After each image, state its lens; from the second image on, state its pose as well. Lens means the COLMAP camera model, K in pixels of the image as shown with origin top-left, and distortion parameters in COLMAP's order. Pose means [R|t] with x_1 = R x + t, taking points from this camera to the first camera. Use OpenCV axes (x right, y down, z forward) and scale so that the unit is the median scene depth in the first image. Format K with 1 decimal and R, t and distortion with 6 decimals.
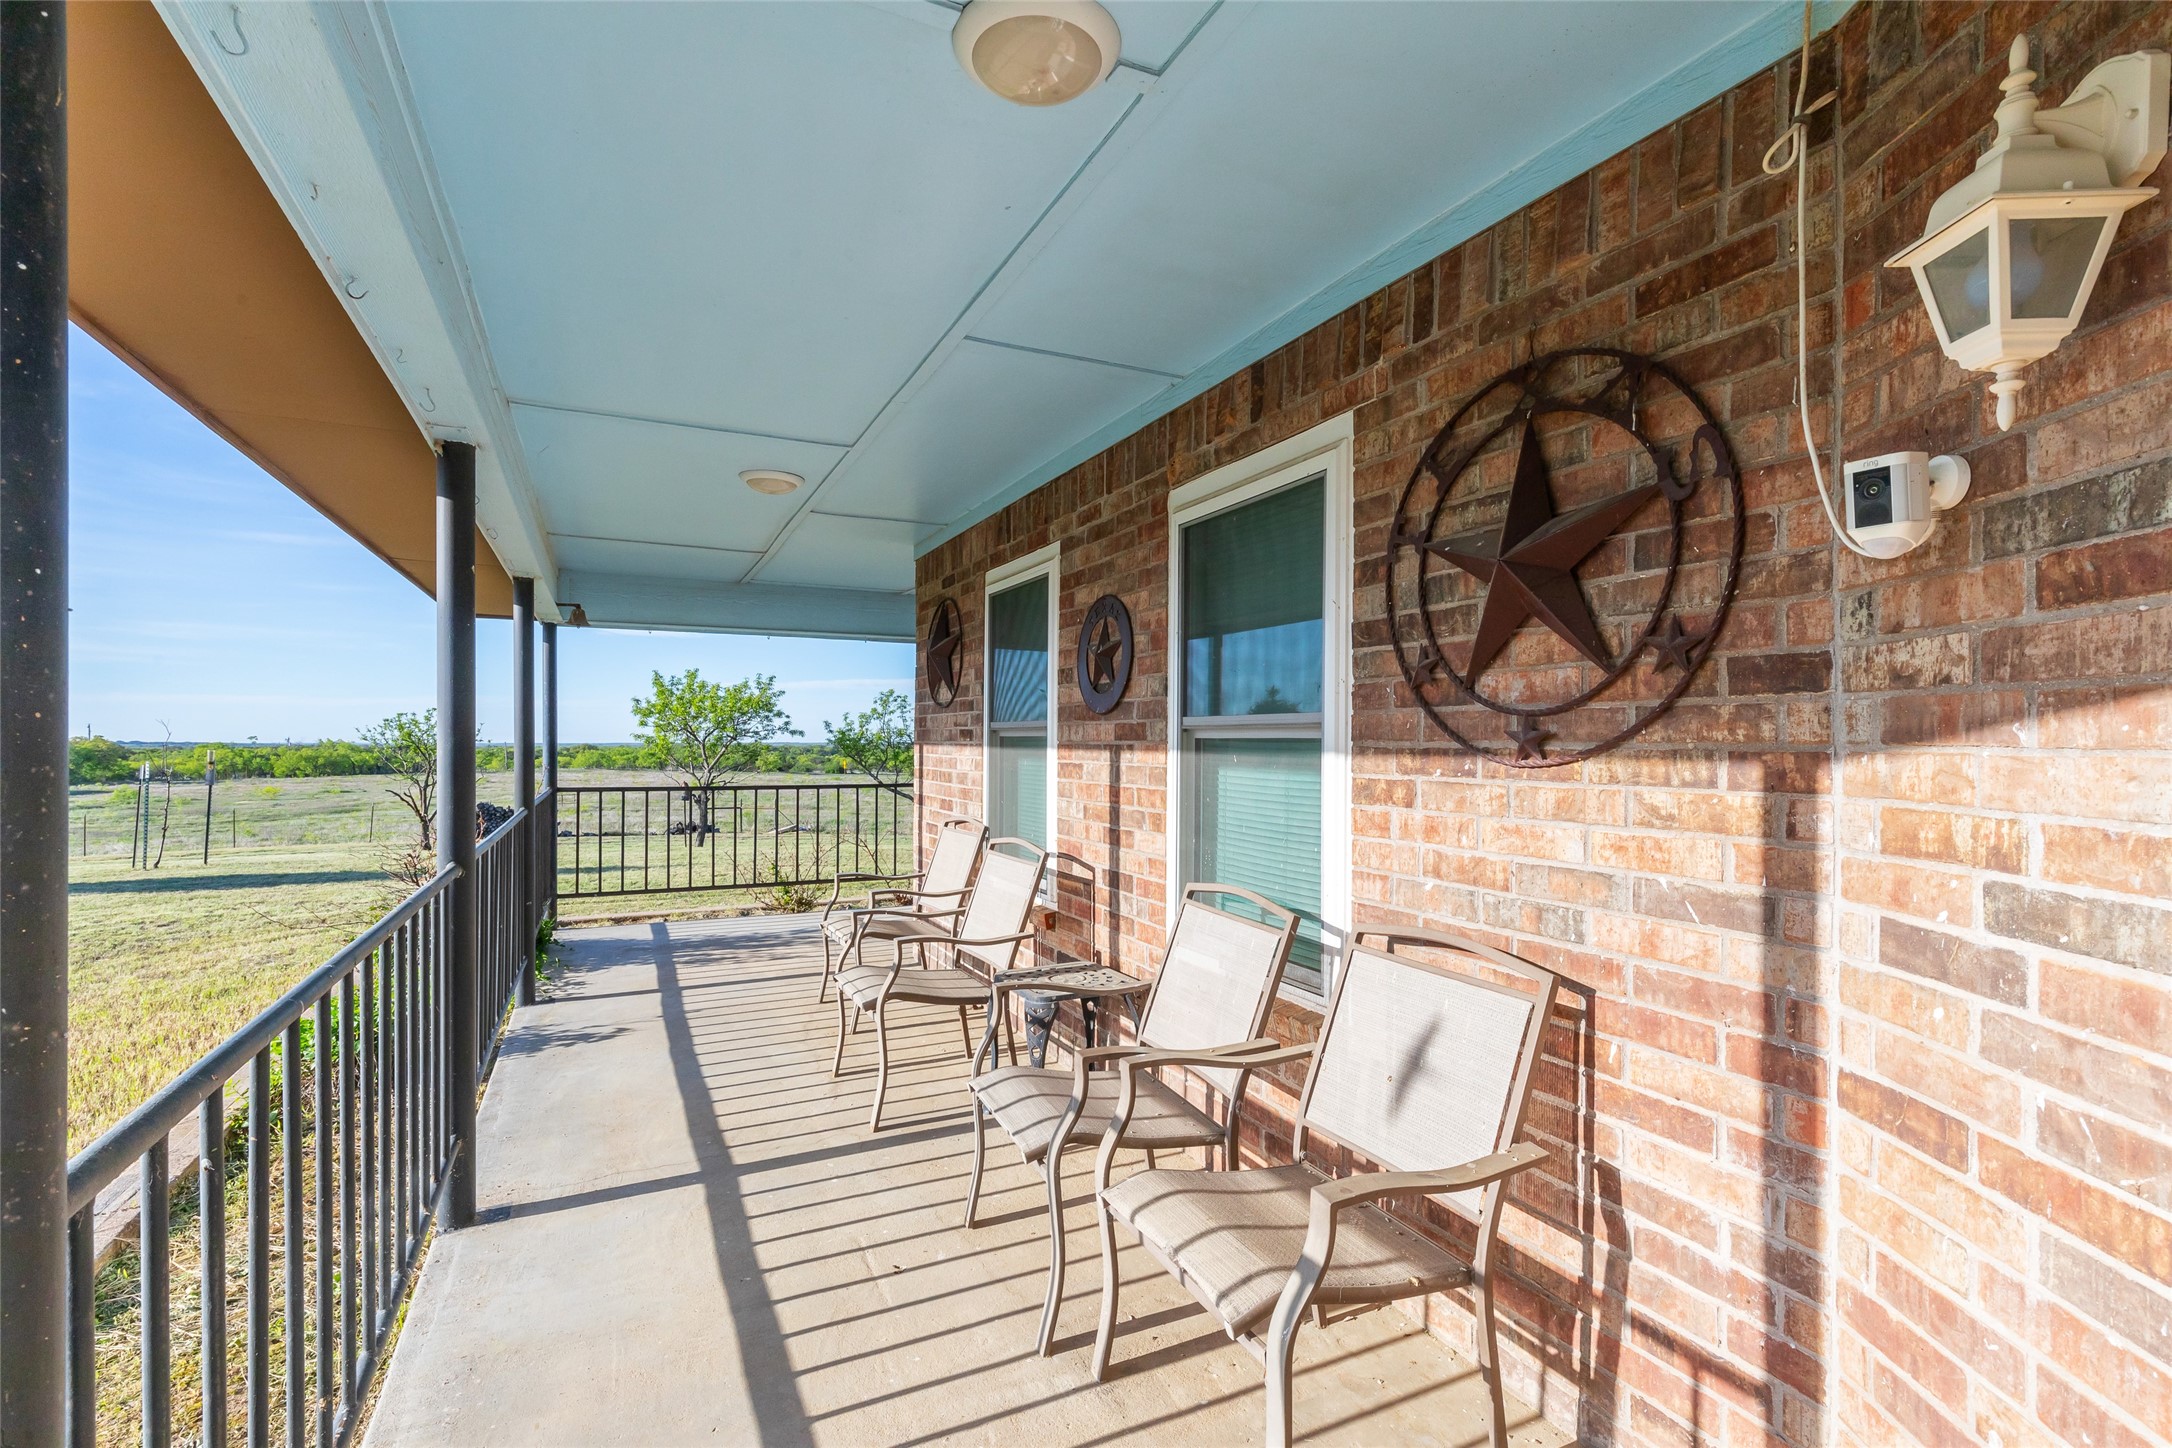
lens RADIAL K [[989.9, 0, 1092.7], [0, 989.9, 730.2], [0, 0, 1]] dist [-0.001676, -0.000102]
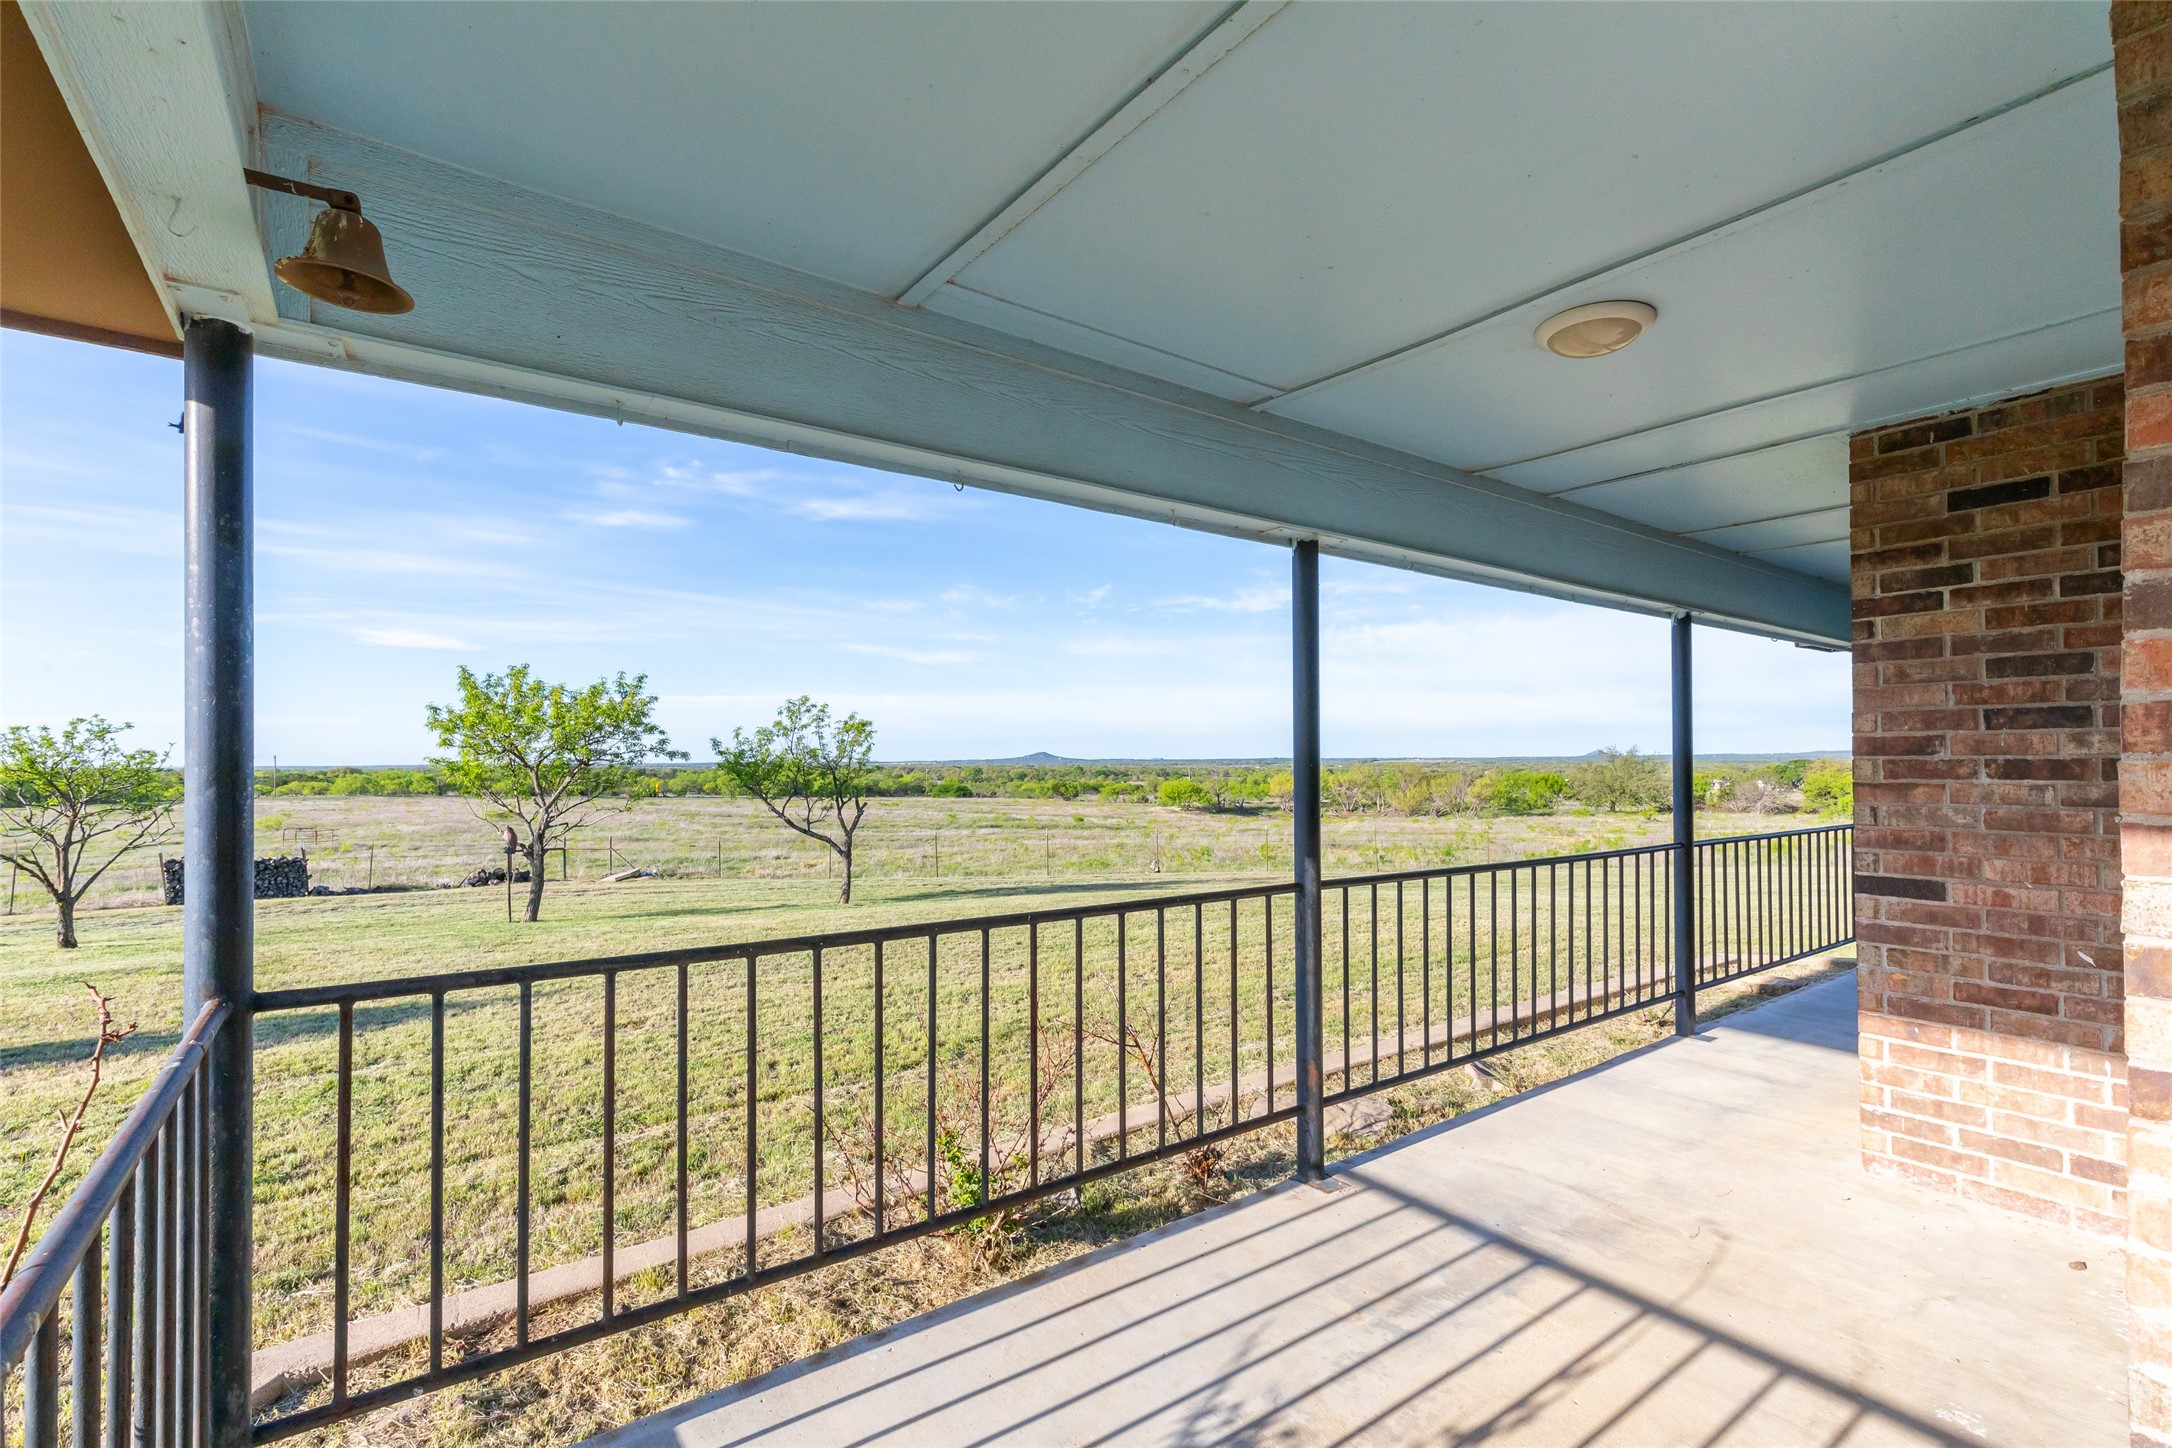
lens RADIAL K [[989.9, 0, 1080.8], [0, 989.9, 743.7], [0, 0, 1]] dist [-0.001676, -0.000102]
pose [[0.986389, -0.003187, 0.164397, -0.129411], [0.004002, 0.999981, -0.004630, -0.000968], [-0.164379, 0.005225, 0.986383, 0.247709]]
